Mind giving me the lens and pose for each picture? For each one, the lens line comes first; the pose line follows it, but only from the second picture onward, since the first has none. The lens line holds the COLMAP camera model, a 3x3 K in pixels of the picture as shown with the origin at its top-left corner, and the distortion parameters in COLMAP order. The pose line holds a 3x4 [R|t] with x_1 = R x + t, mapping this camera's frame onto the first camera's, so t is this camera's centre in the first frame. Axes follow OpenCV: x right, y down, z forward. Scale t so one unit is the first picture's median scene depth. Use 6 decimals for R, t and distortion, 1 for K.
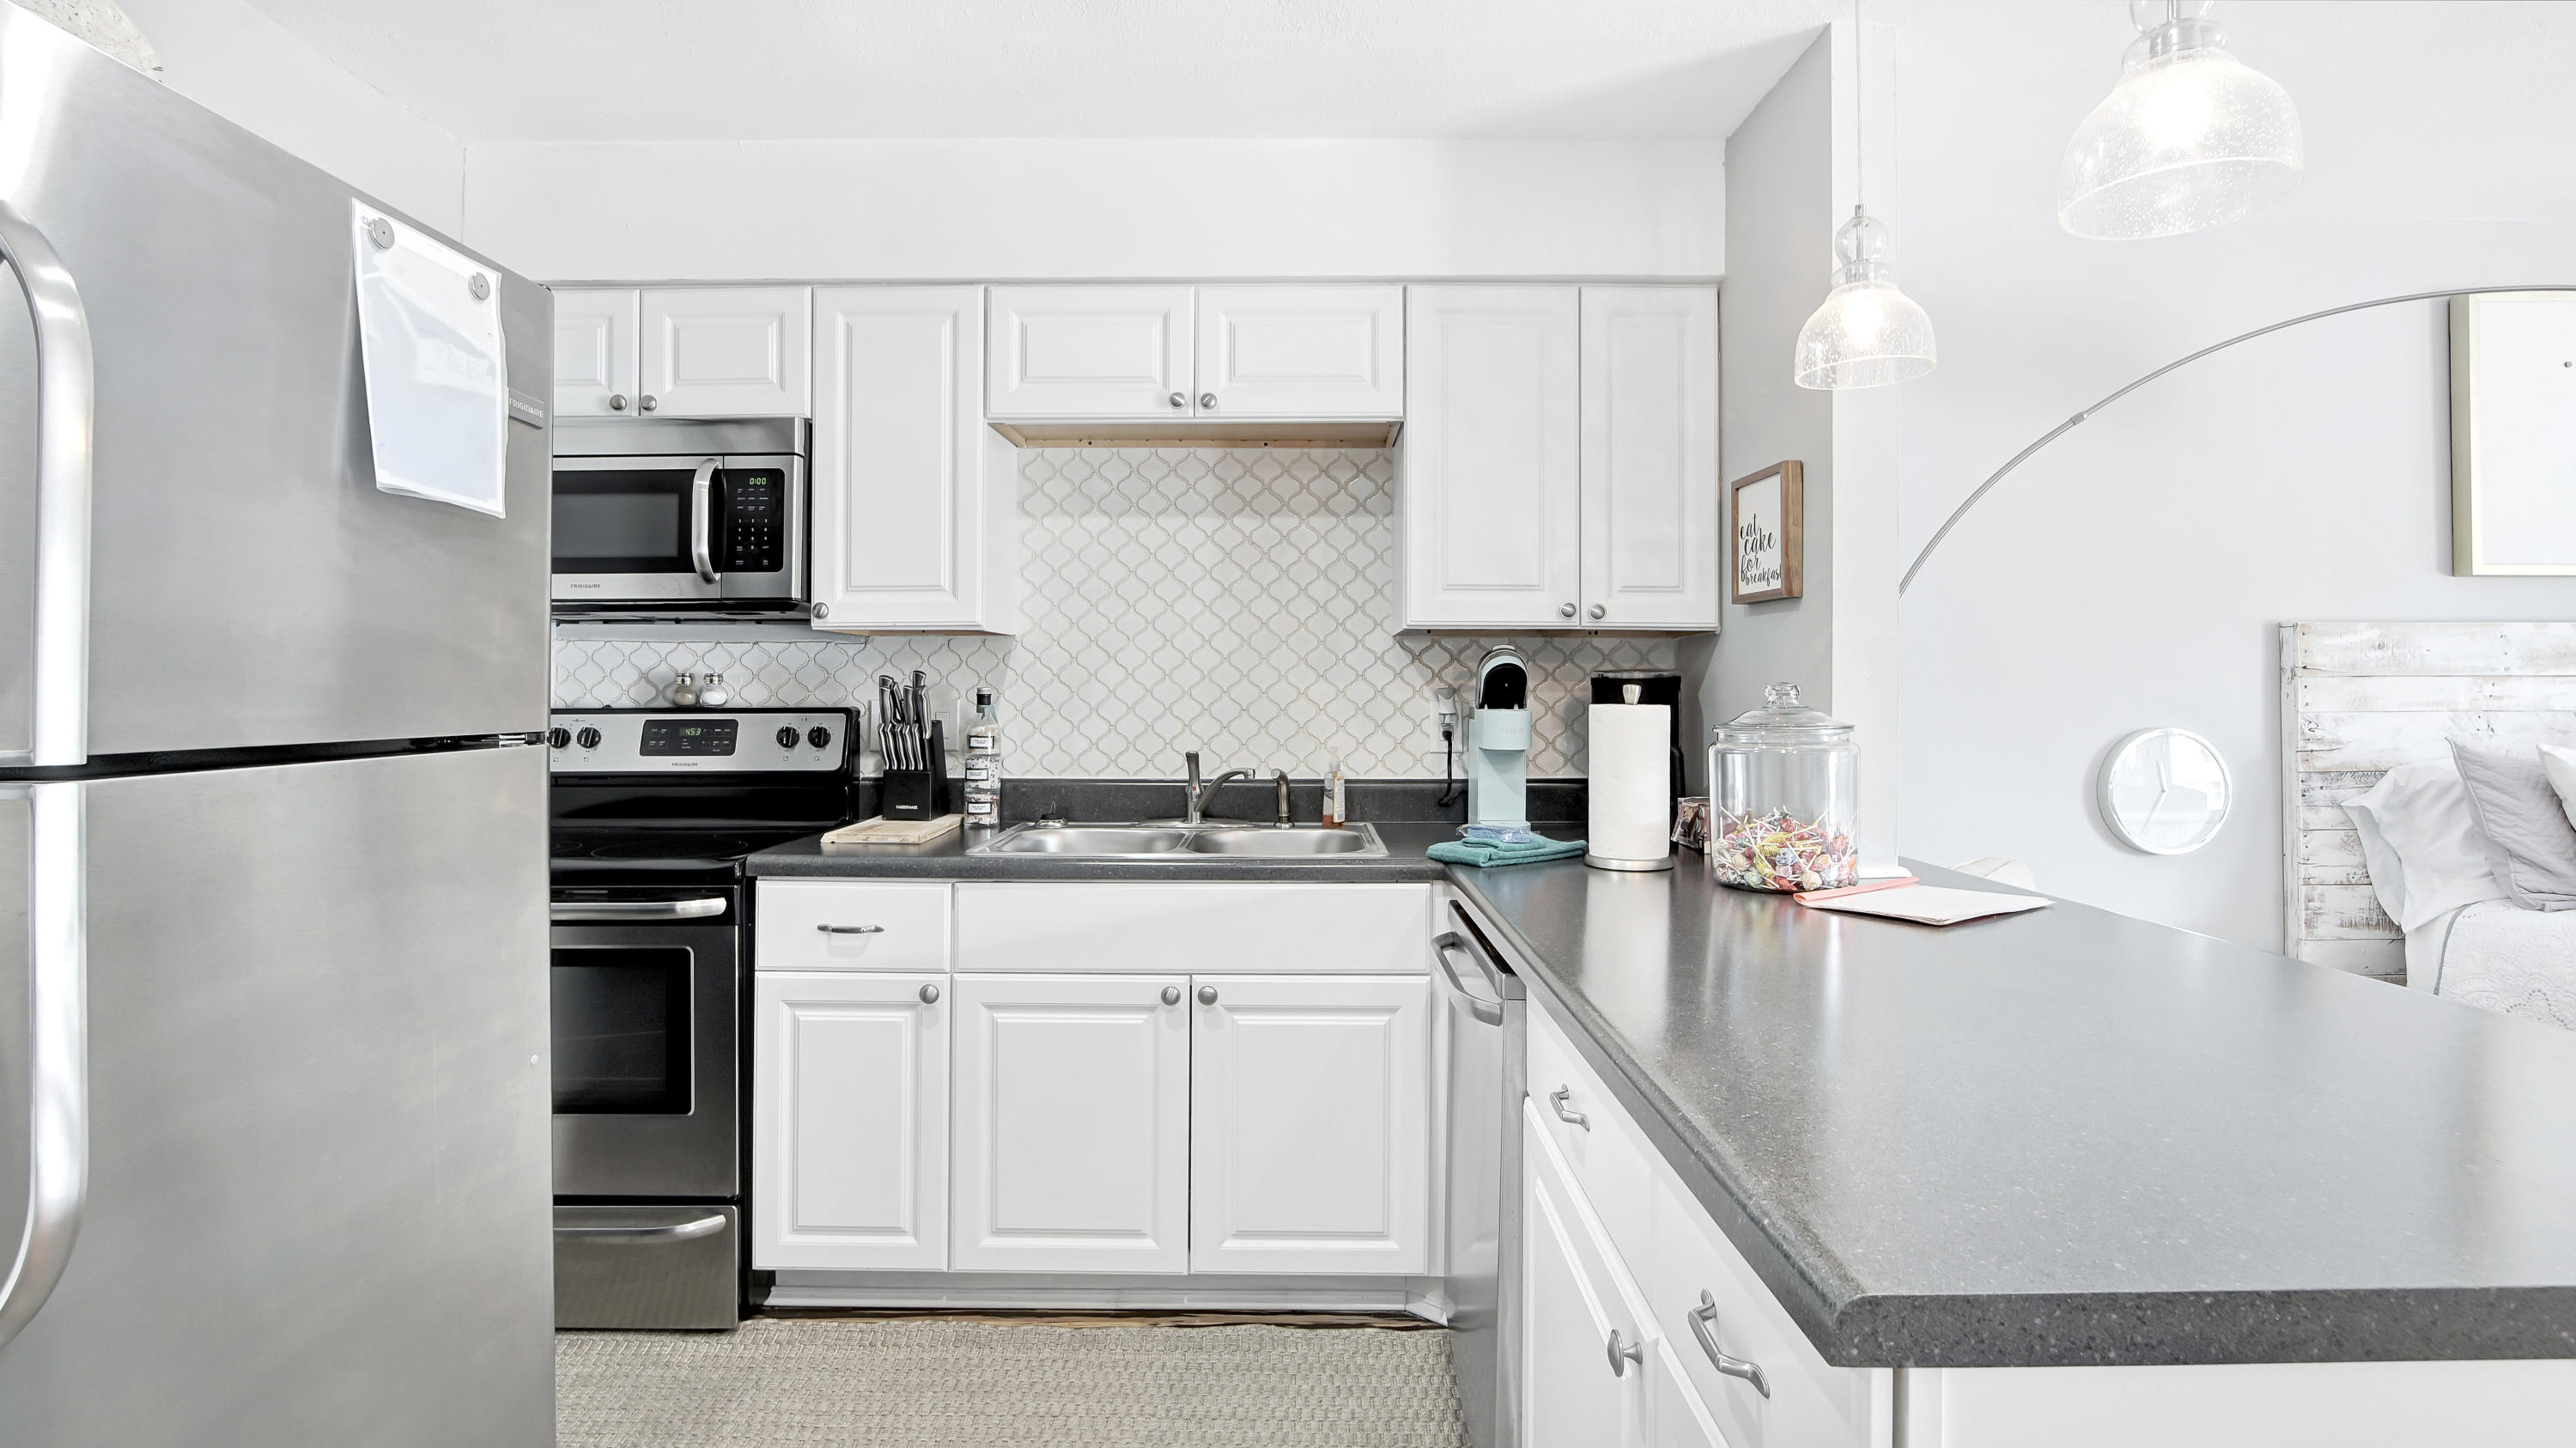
lens RADIAL K [[1242.5, 0, 1257.3], [0, 1242.5, 680.7], [0, 0, 1]] dist [-0.018107, 0.000670]
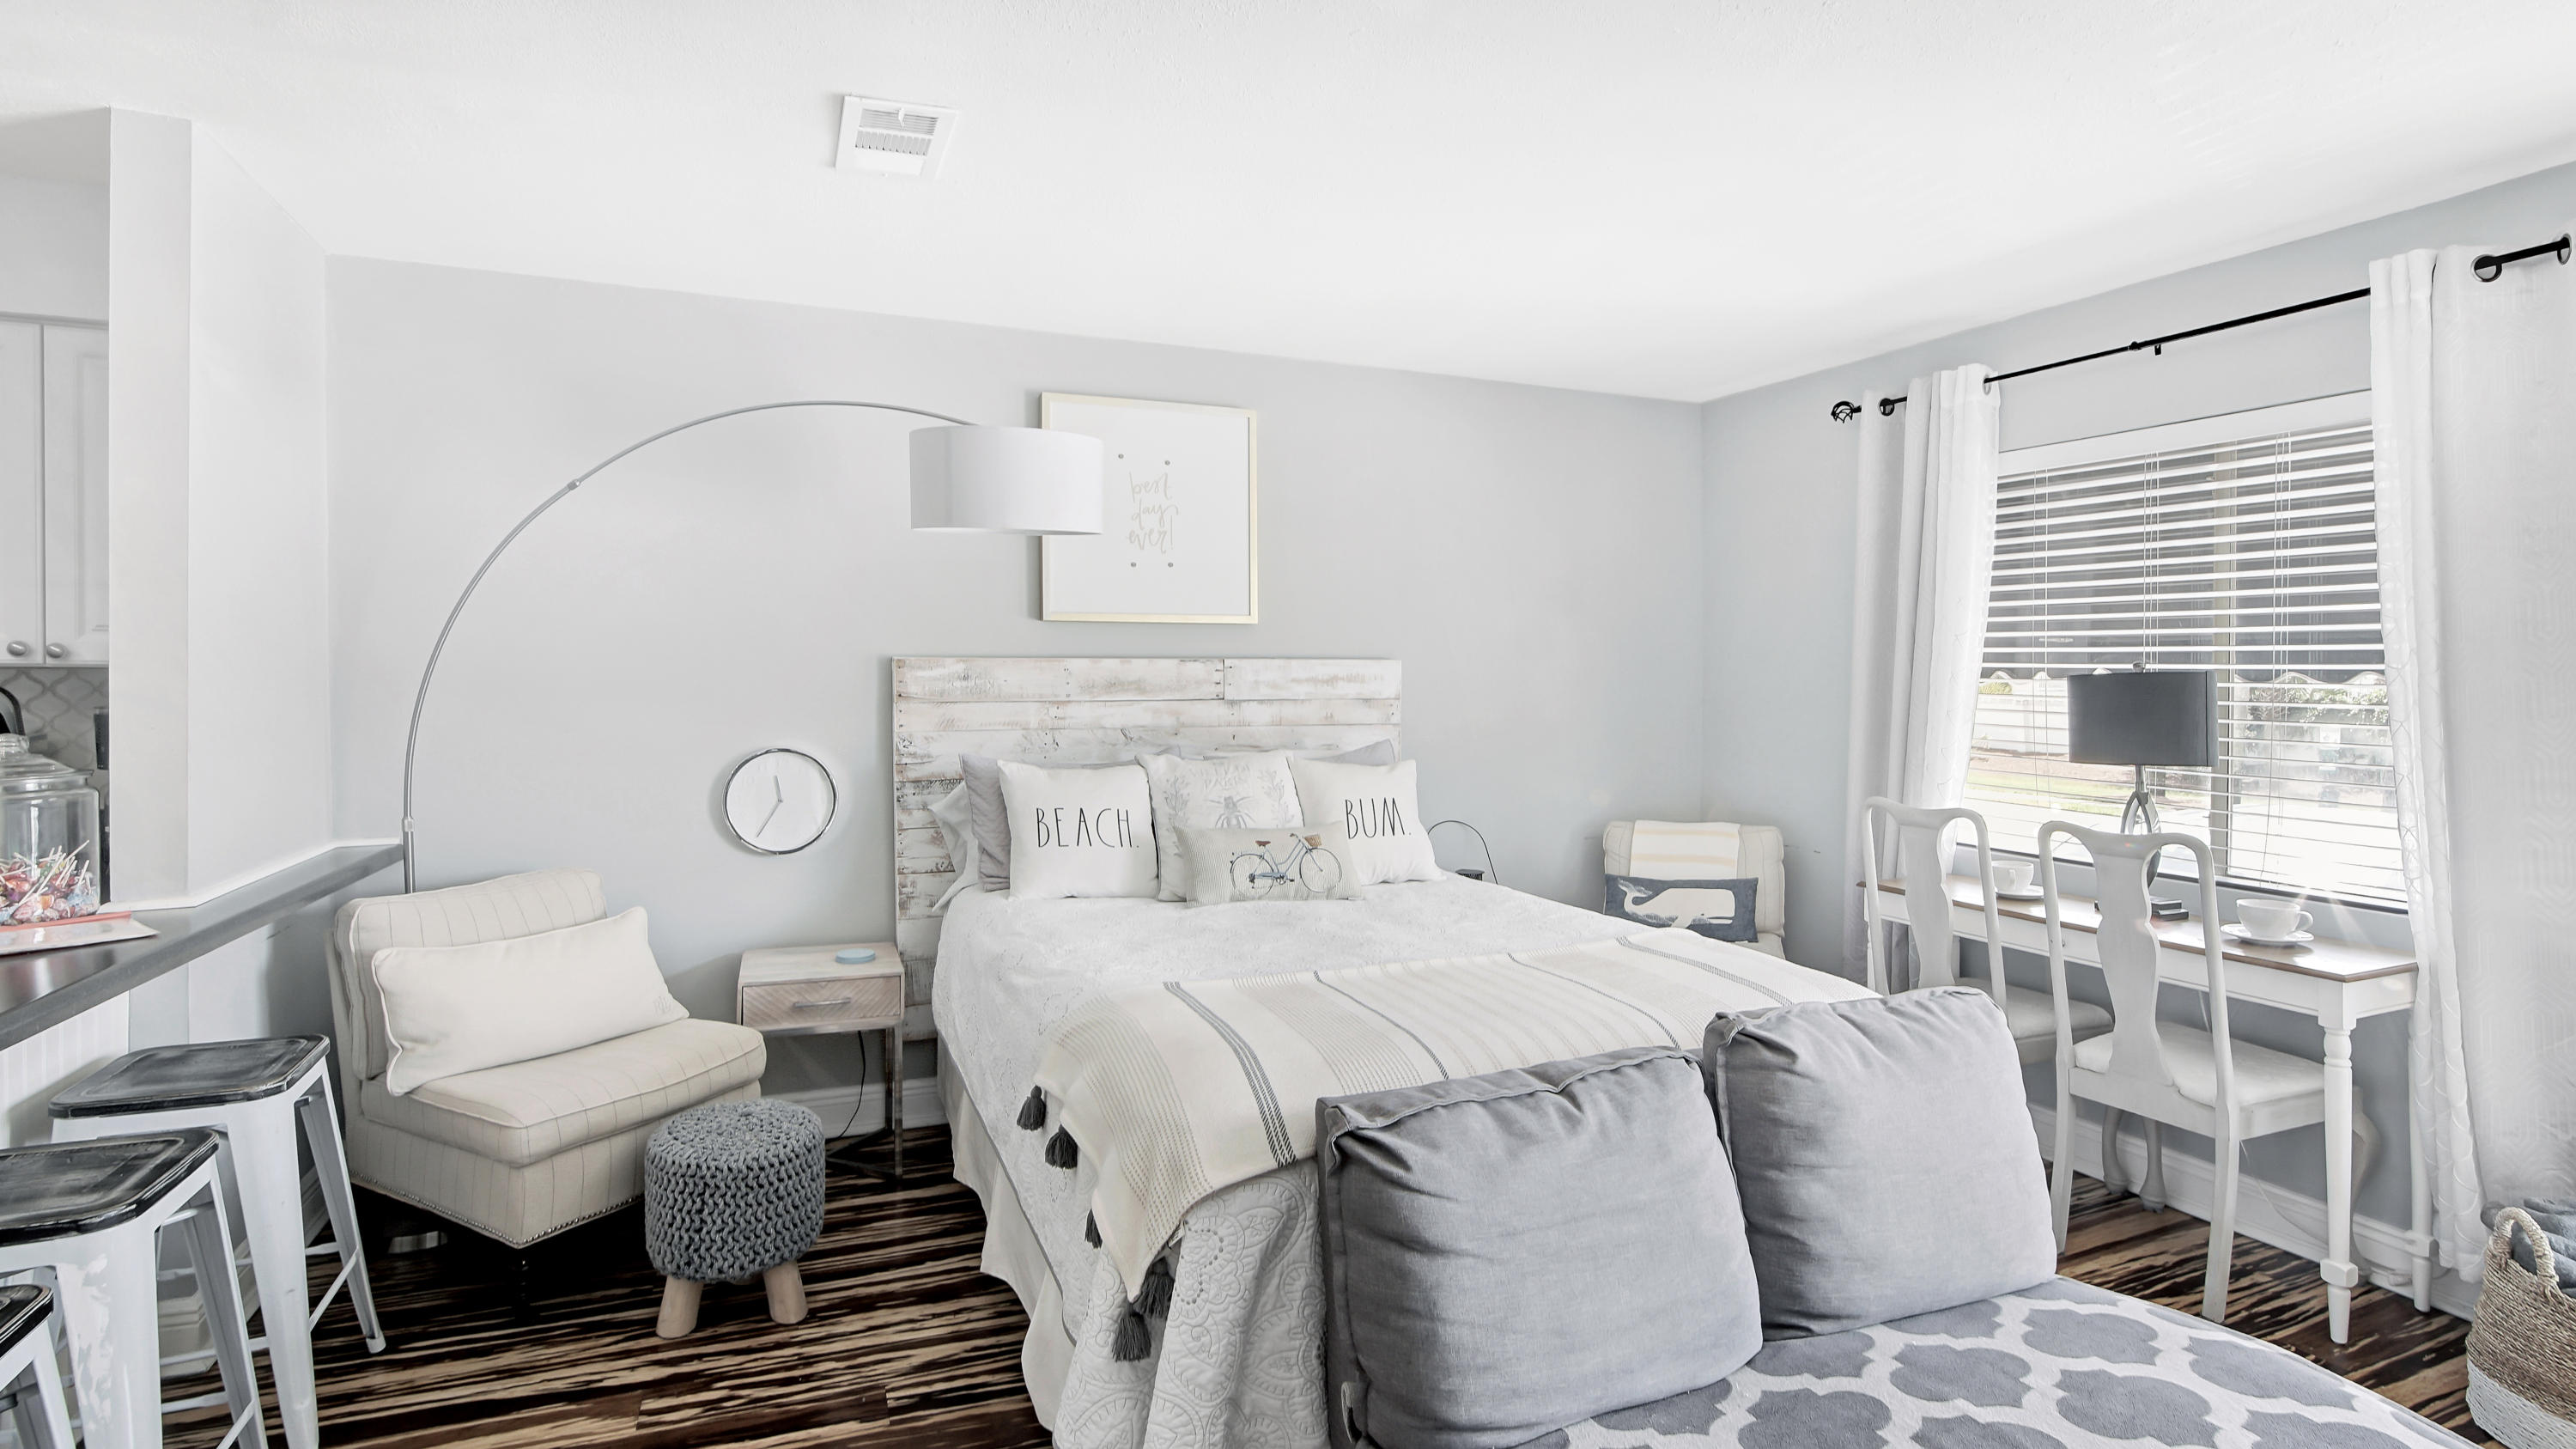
lens RADIAL K [[1200.6, 0, 1283.3], [0, 1200.6, 678.9], [0, 0, 1]] dist [-0.021860, 0.000111]
pose [[0.927386, -0.000175, 0.374106, 0.810892], [-0.007868, 0.999770, 0.019972, -0.056866], [-0.374023, -0.021465, 0.927171, -0.251833]]
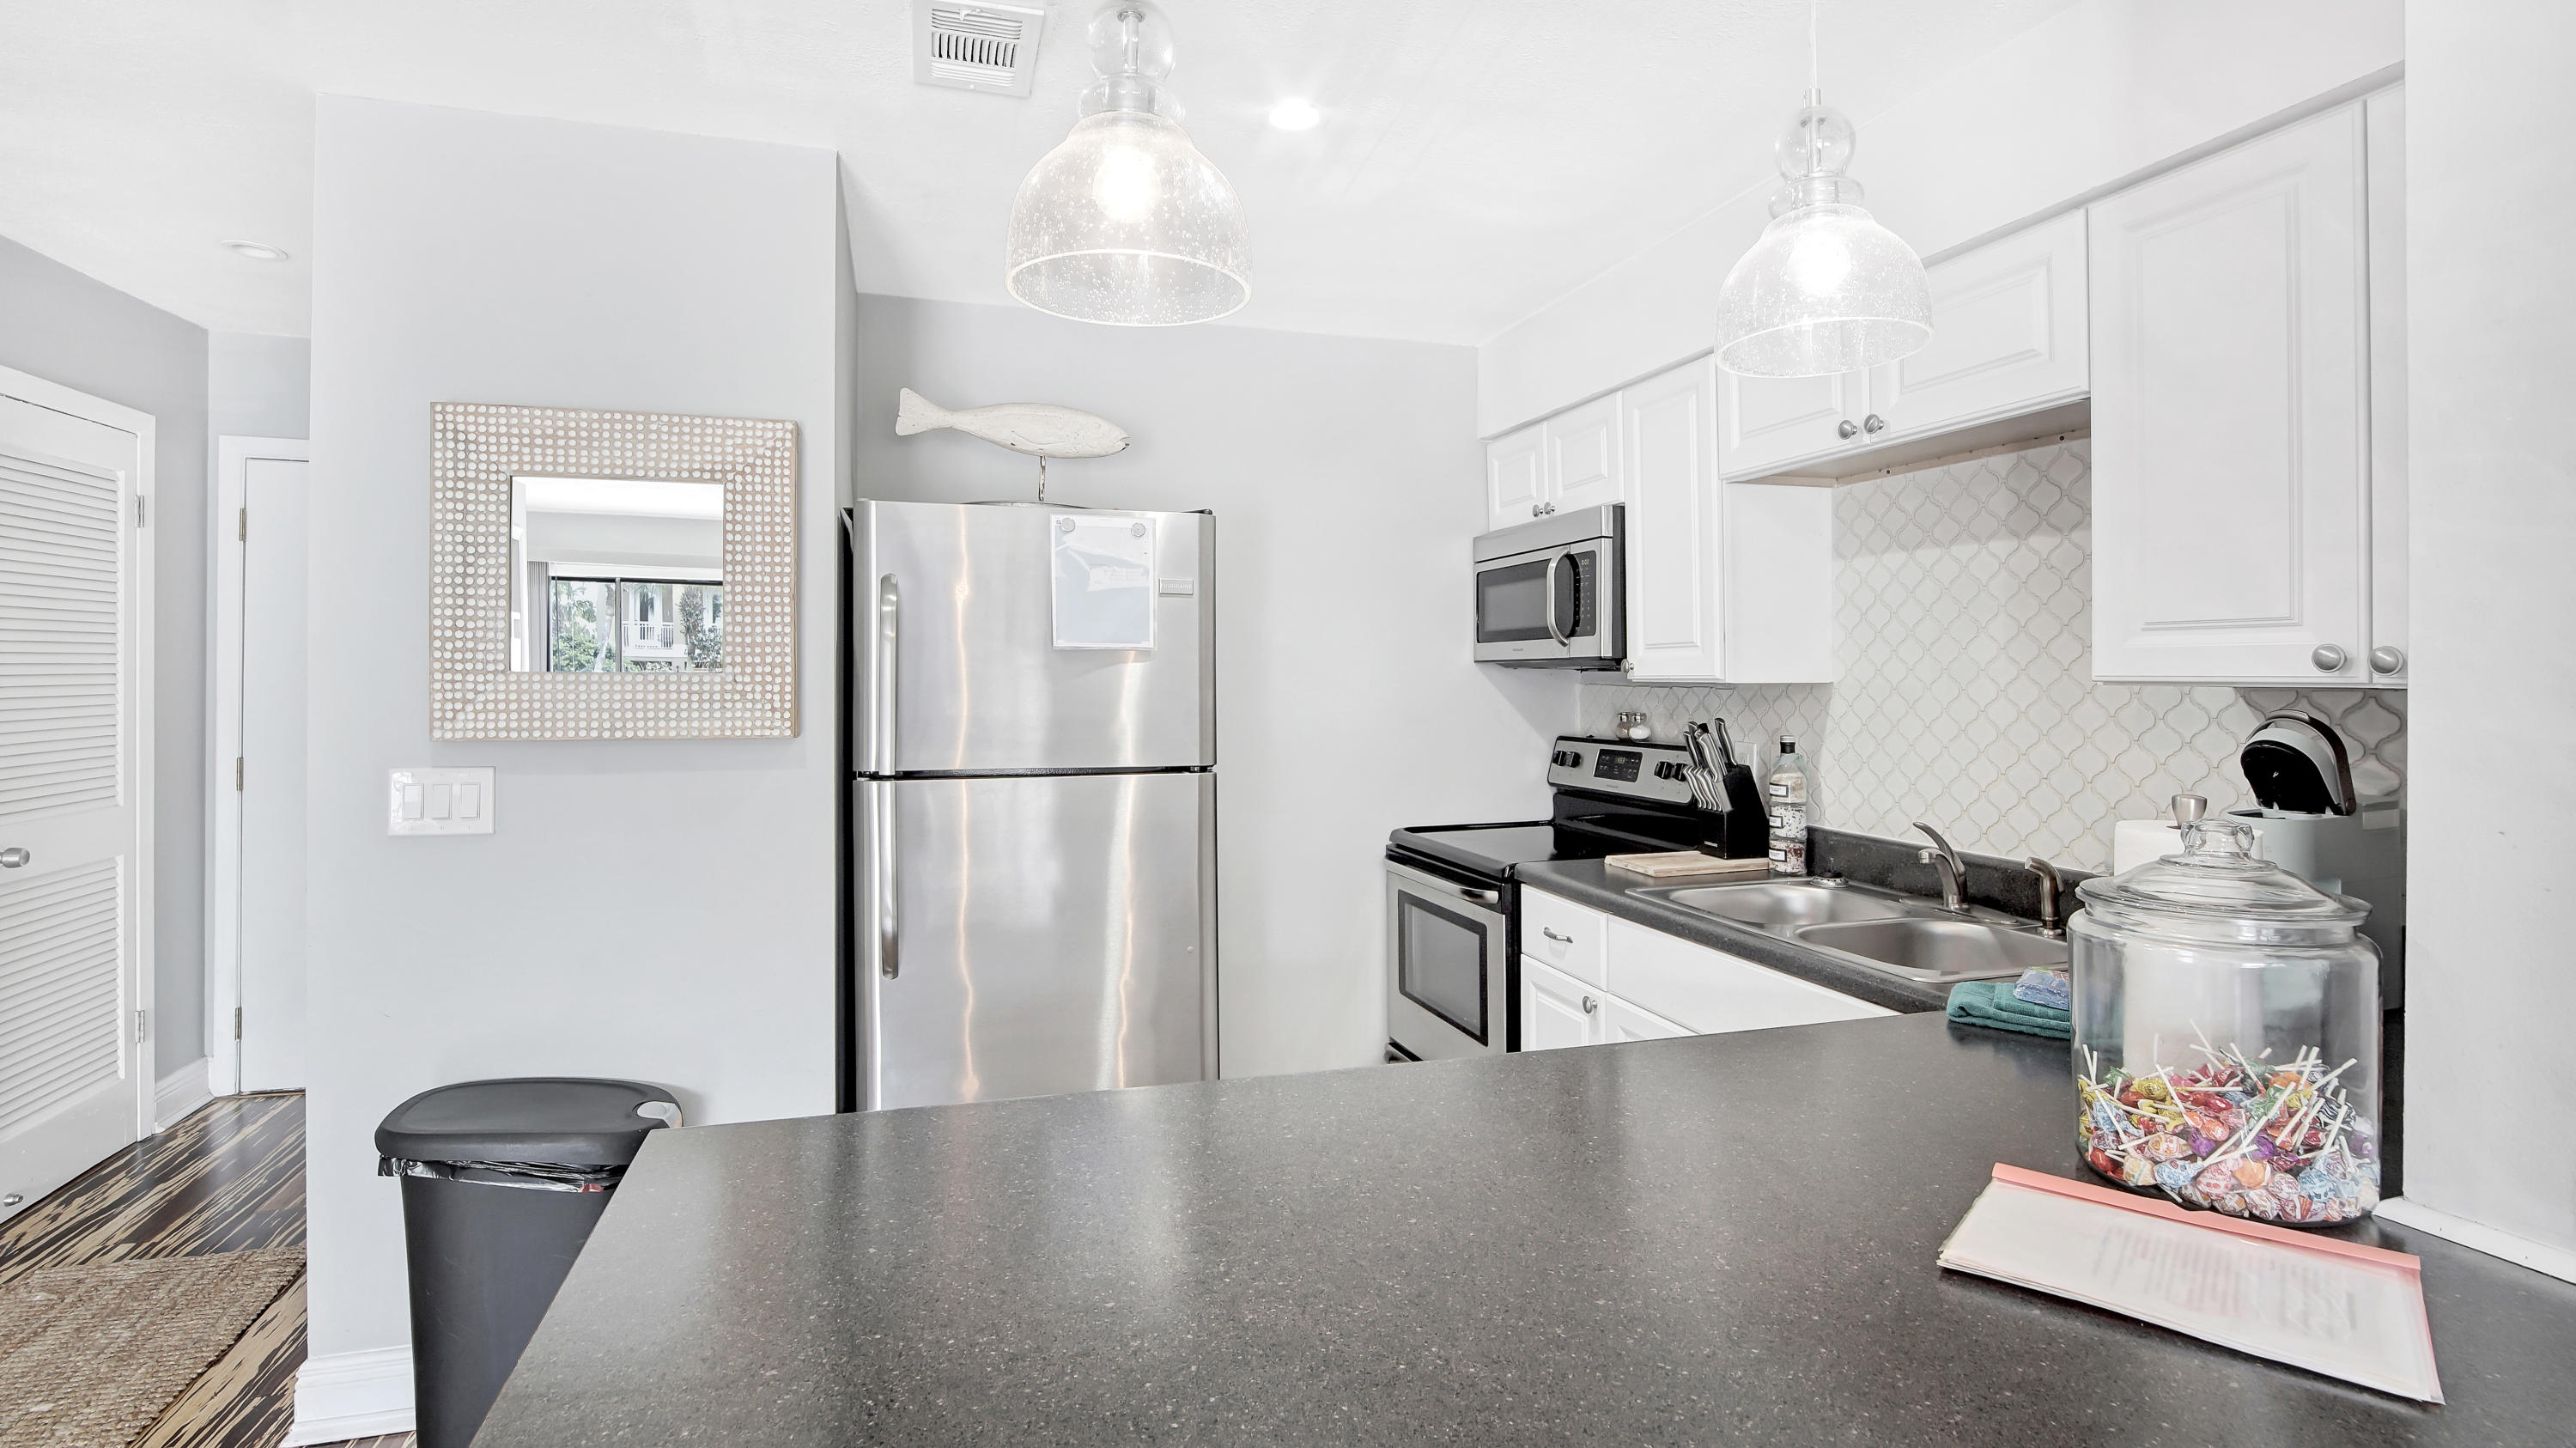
lens RADIAL K [[1226.0, 0, 1292.7], [0, 1226.0, 664.0], [0, 0, 1]] dist [-0.001446, -0.000133]
pose [[0.311396, -0.008578, -0.950242, 0.629897], [0.007425, 0.999951, -0.006594, -0.051498], [0.950251, -0.005002, 0.311444, 0.326361]]
